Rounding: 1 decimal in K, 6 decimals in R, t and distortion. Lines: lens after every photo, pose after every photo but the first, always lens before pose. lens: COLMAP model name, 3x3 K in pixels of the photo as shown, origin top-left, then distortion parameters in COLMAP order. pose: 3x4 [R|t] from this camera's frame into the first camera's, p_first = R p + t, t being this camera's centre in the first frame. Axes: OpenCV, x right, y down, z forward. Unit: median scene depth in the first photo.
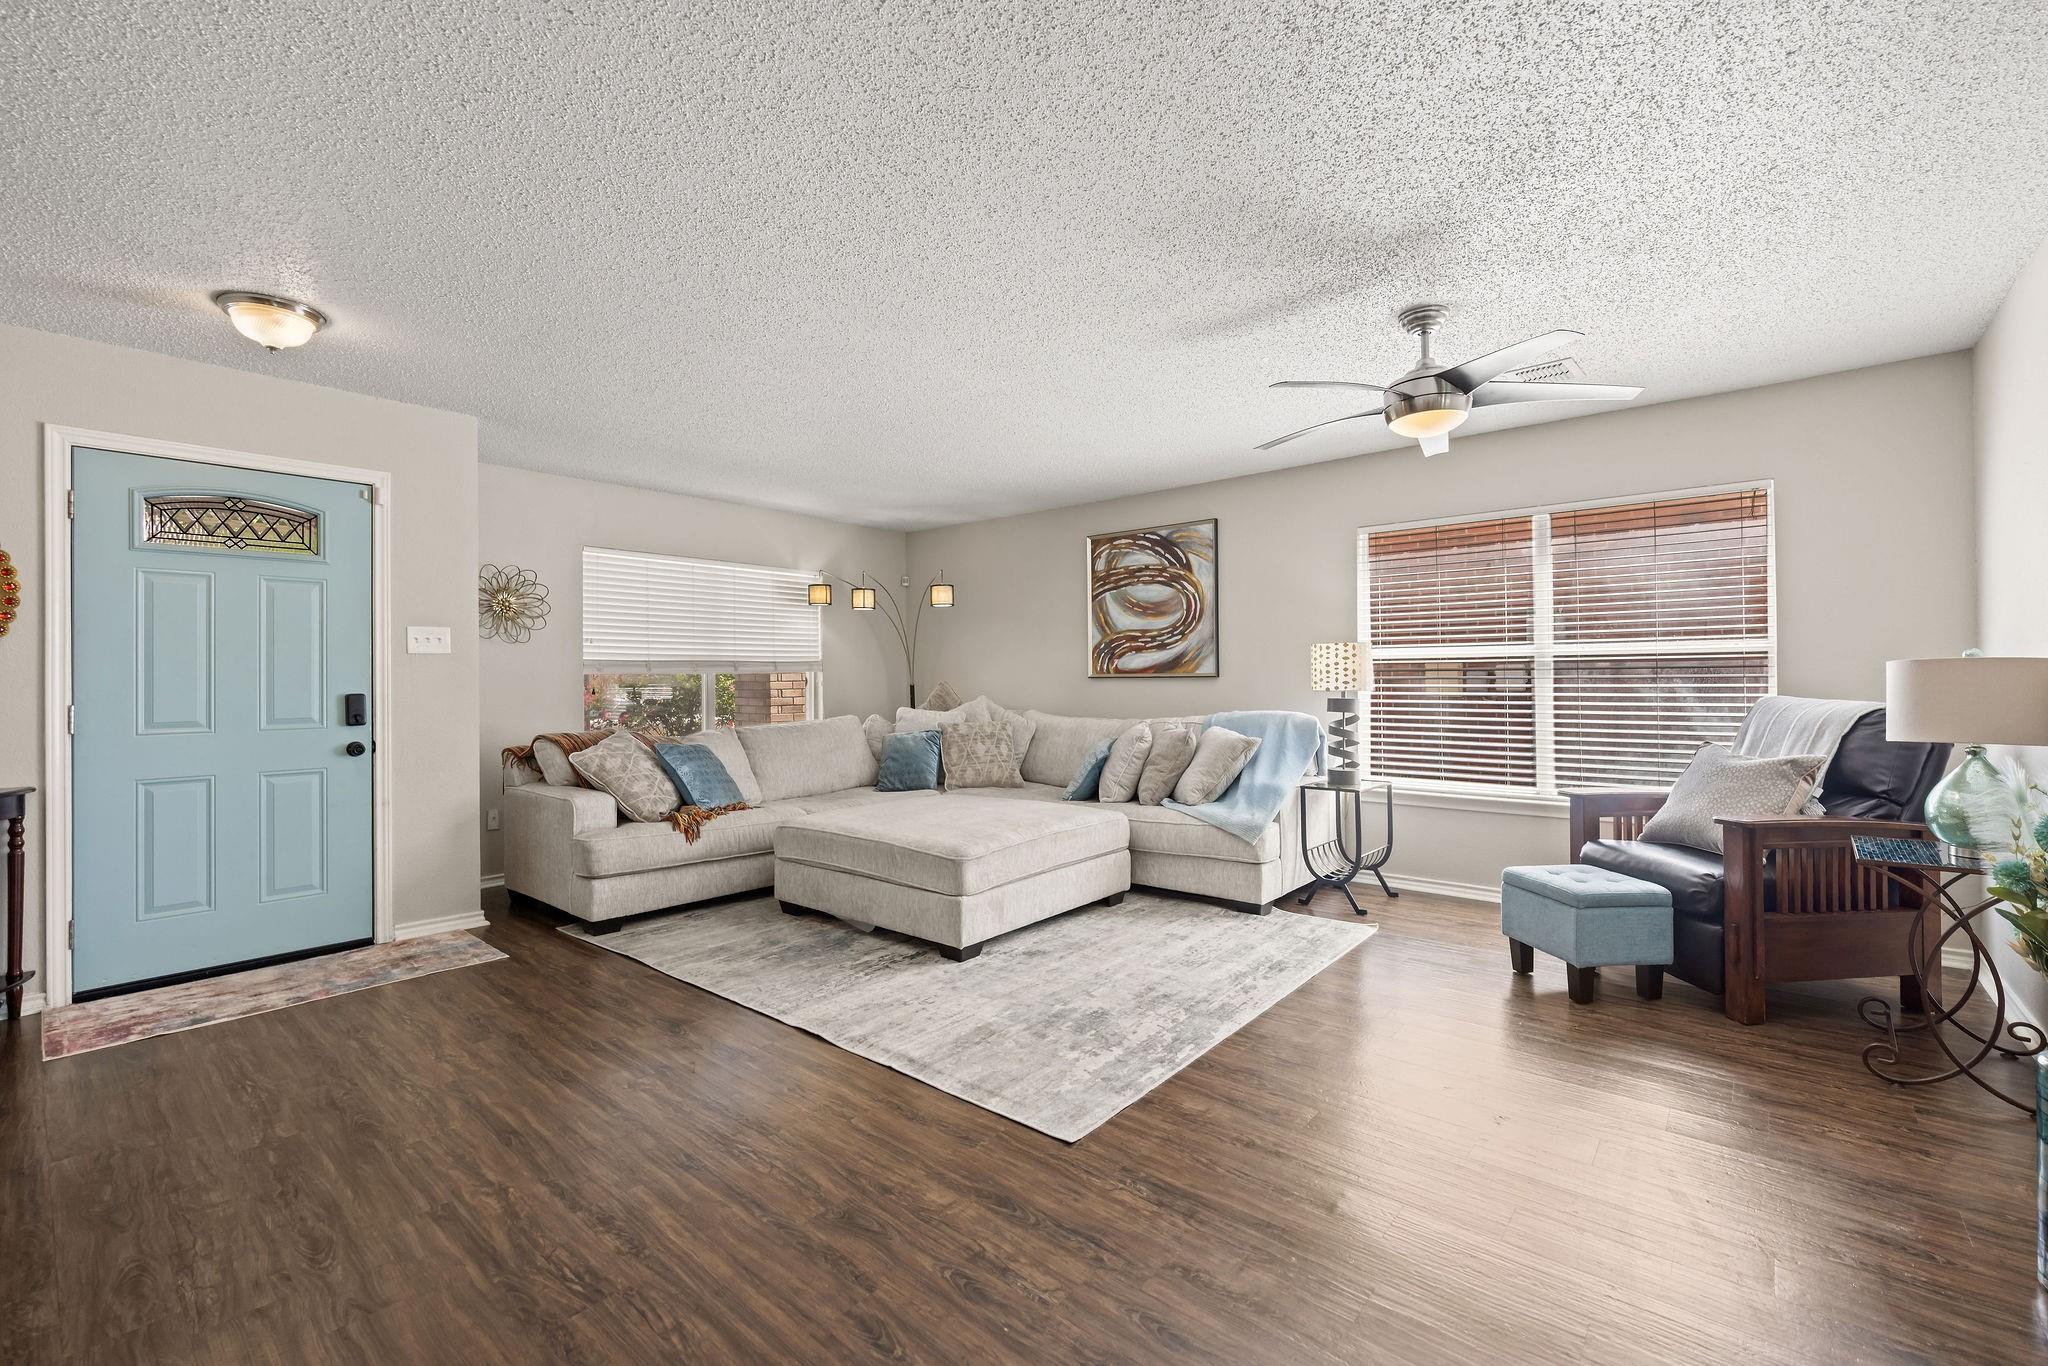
lens RADIAL K [[866.3, 0, 1024.0], [0, 866.3, 683.0], [0, 0, 1]] dist [0.013608, 0.000310]
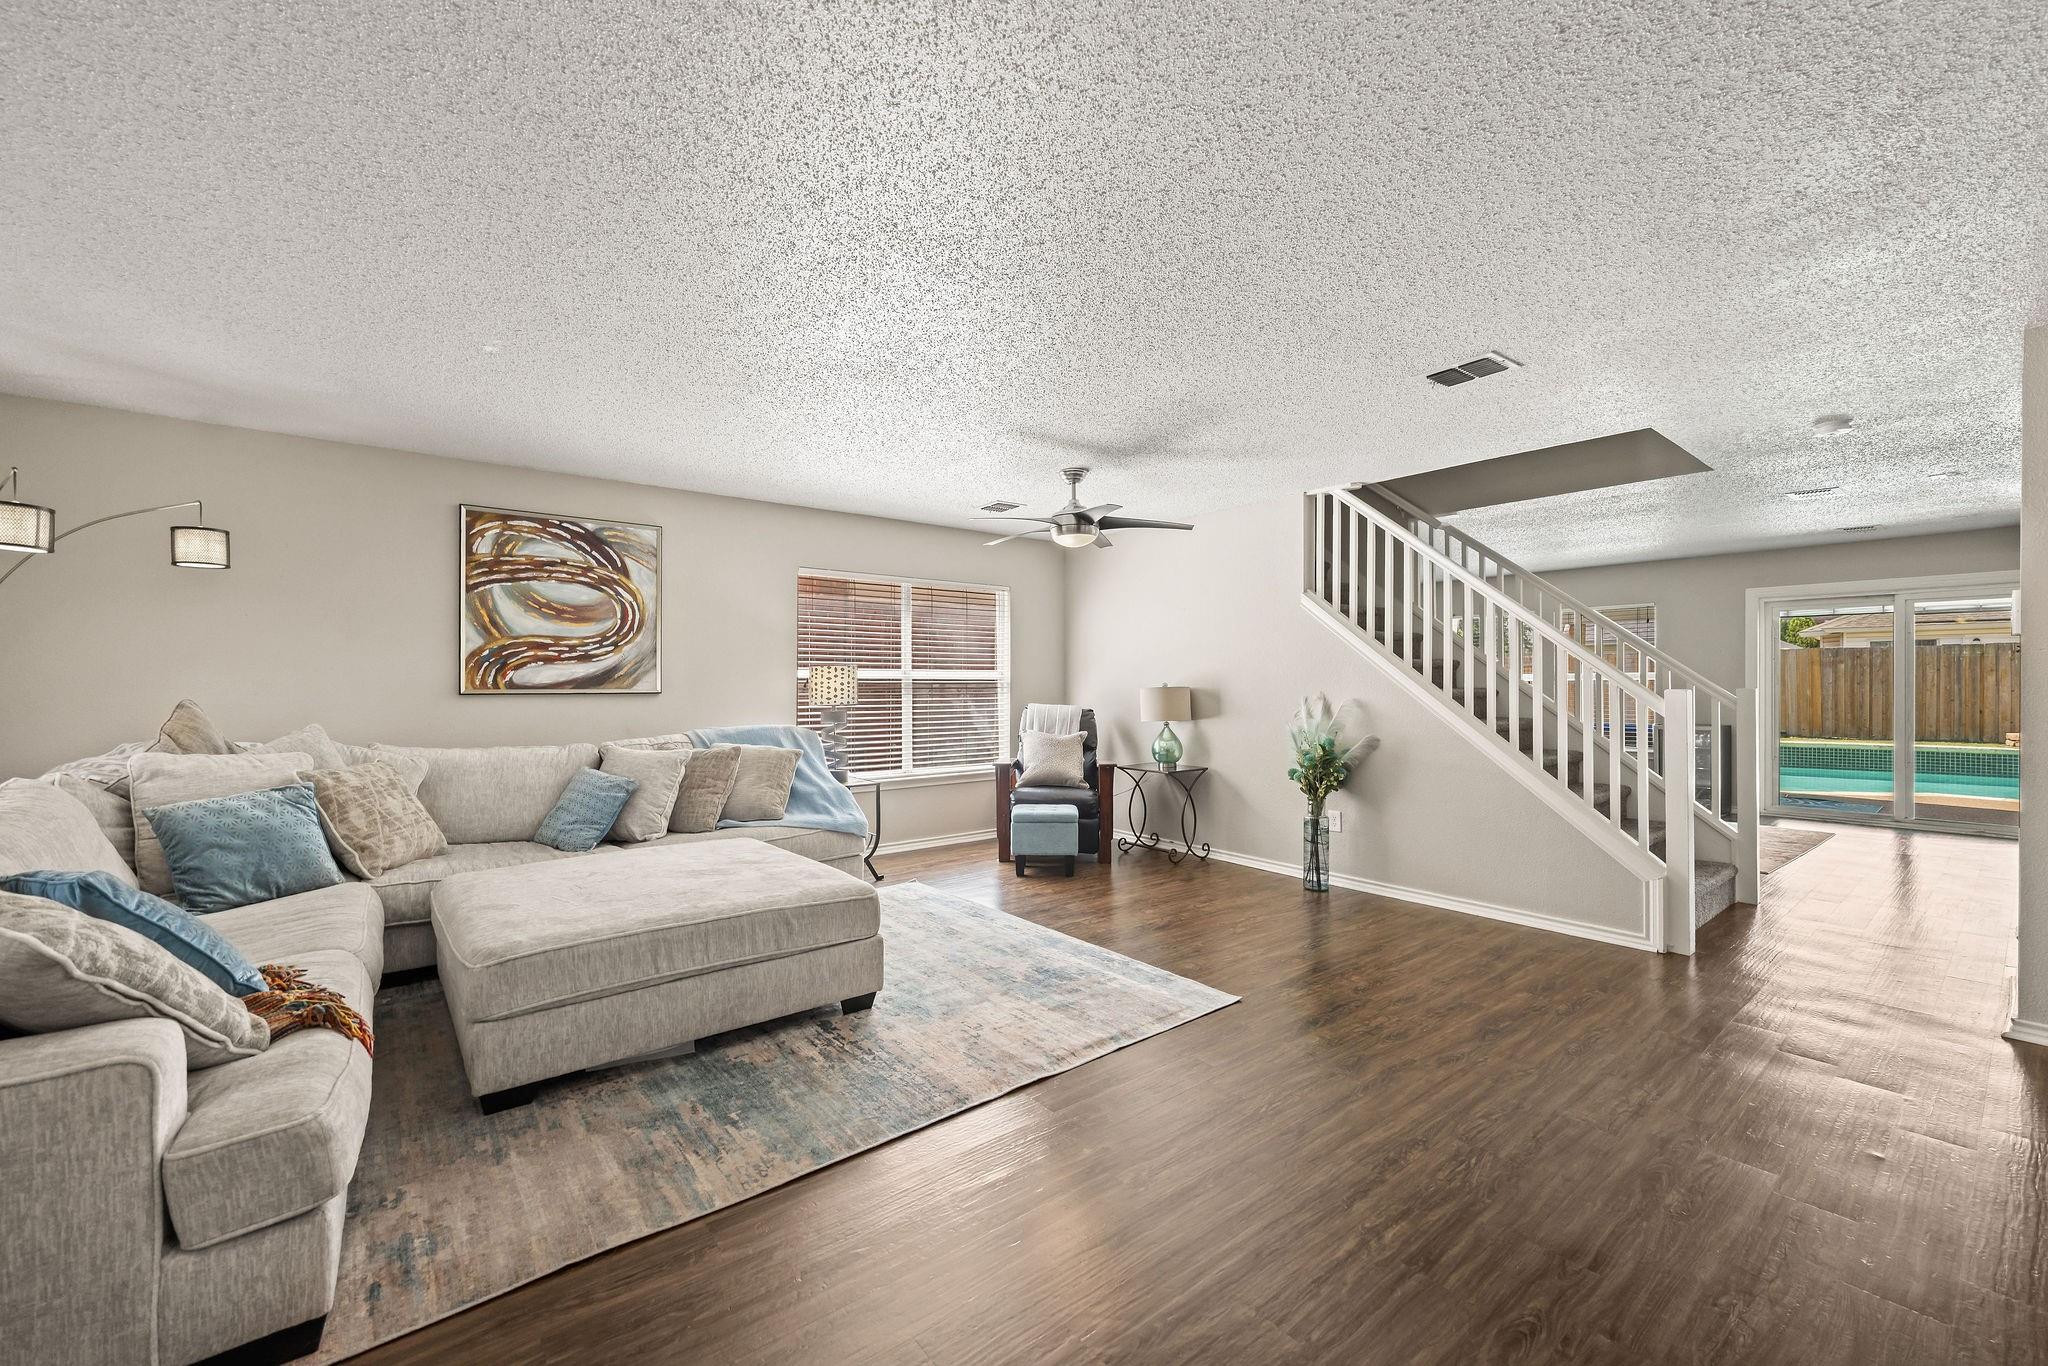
lens RADIAL K [[804.7, 0, 1024.0], [0, 804.7, 683.0], [0, 0, 1]] dist [0.002177, -0.000179]
pose [[0.195166, 0.012309, 0.980693, -0.774627], [0.006935, 0.999879, -0.013930, -0.004405], [-0.980746, 0.009520, 0.195057, 0.599562]]
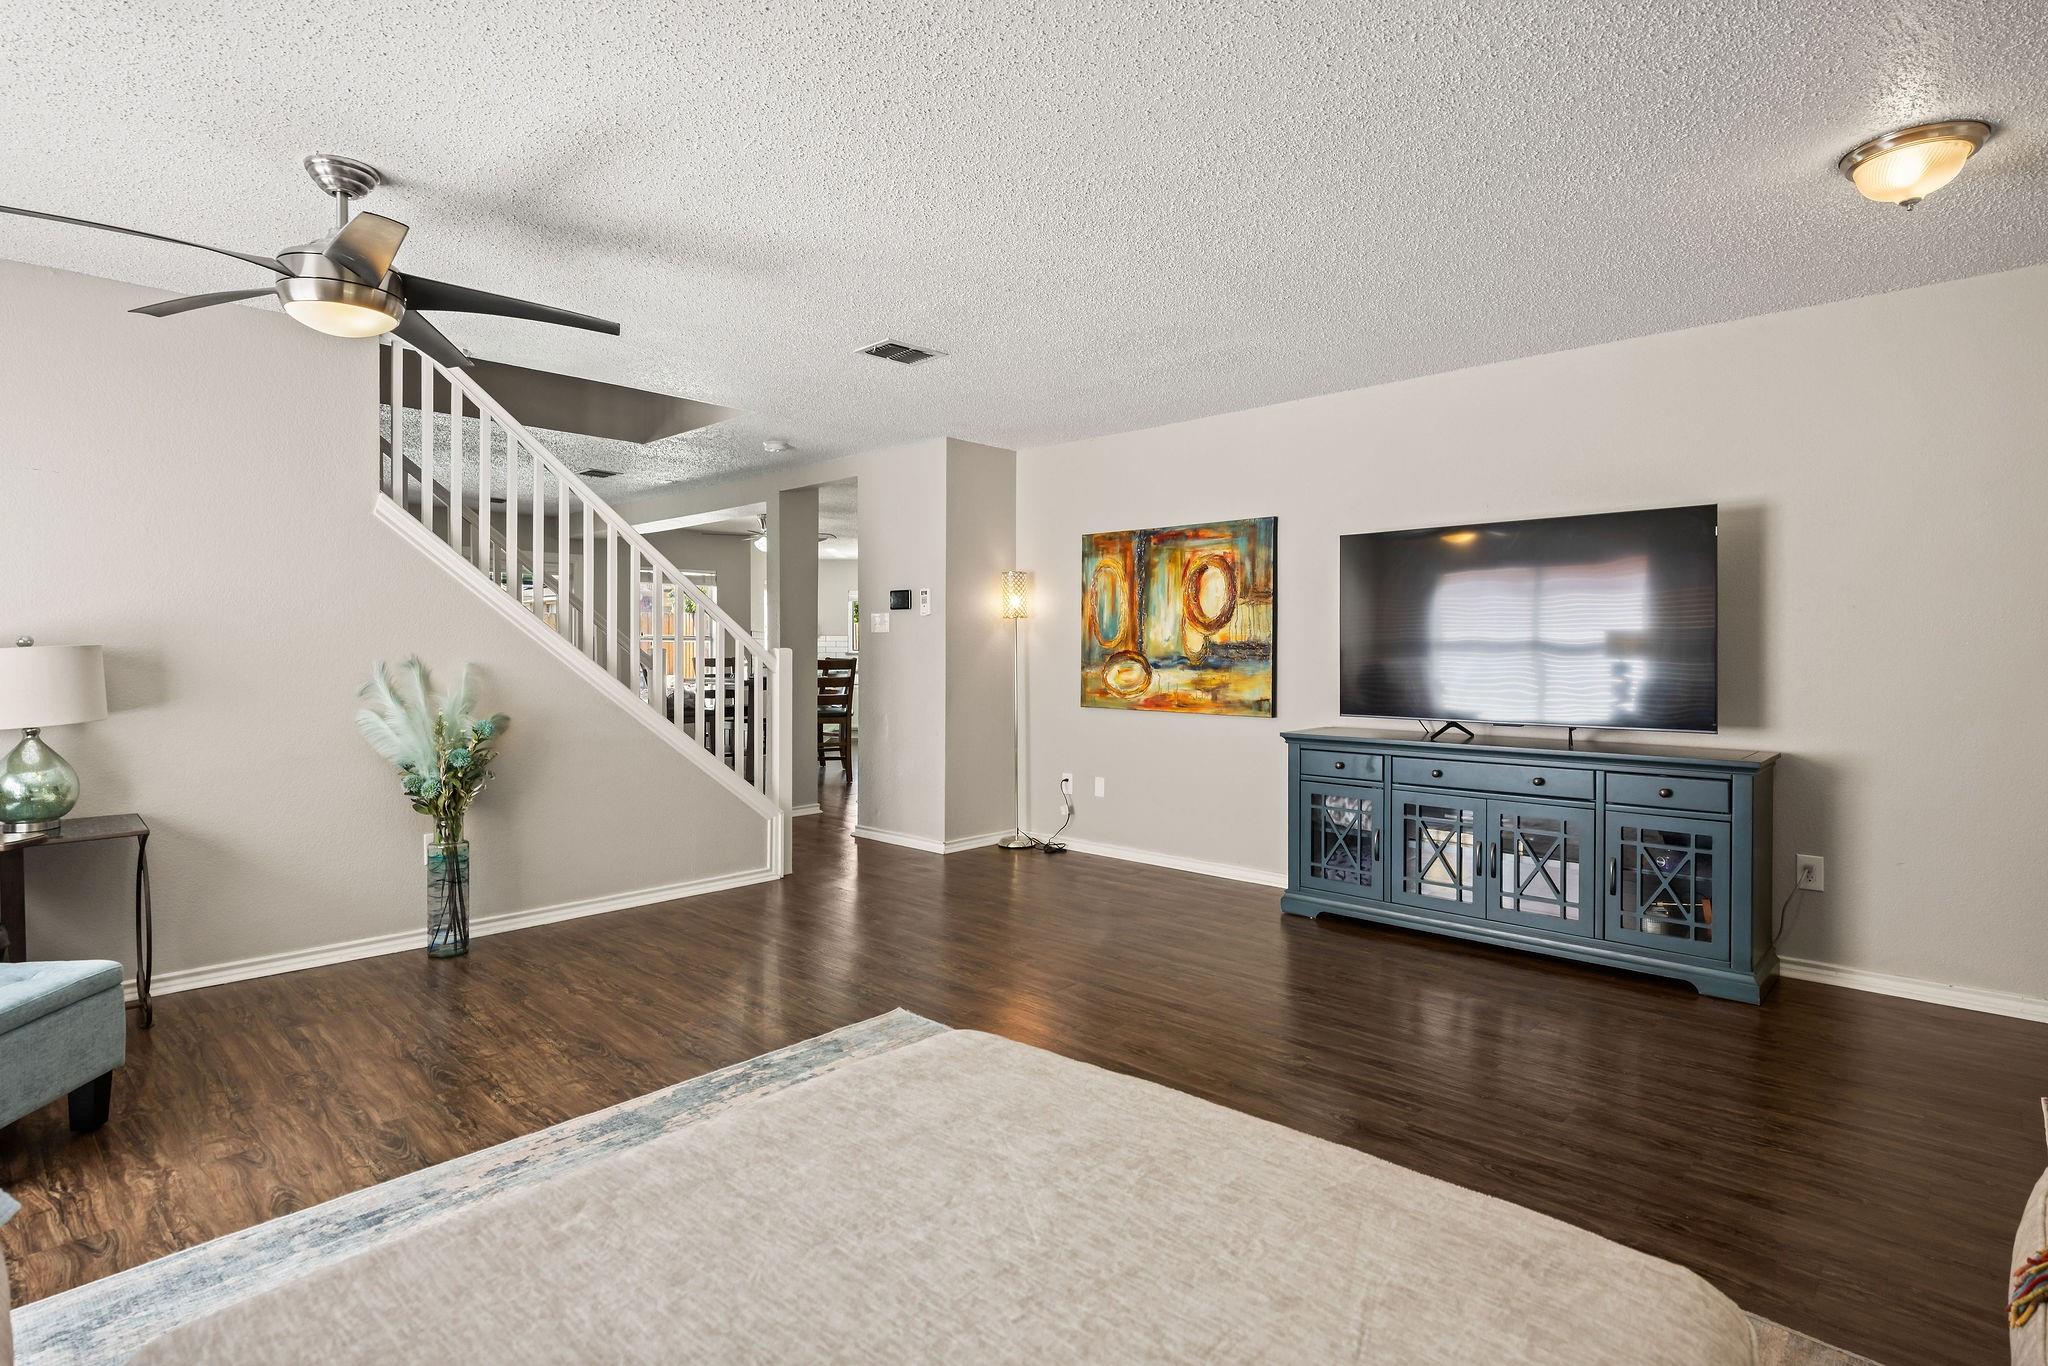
lens RADIAL K [[1031.4, 0, 1028.3], [0, 1031.4, 654.0], [0, 0, 1]] dist [0.001175, 0.000063]
pose [[-0.999087, 0.003540, 0.042583, -0.115092], [0.004148, 0.999891, 0.014203, -0.016031], [-0.042528, 0.014367, -0.998992, 1.390302]]
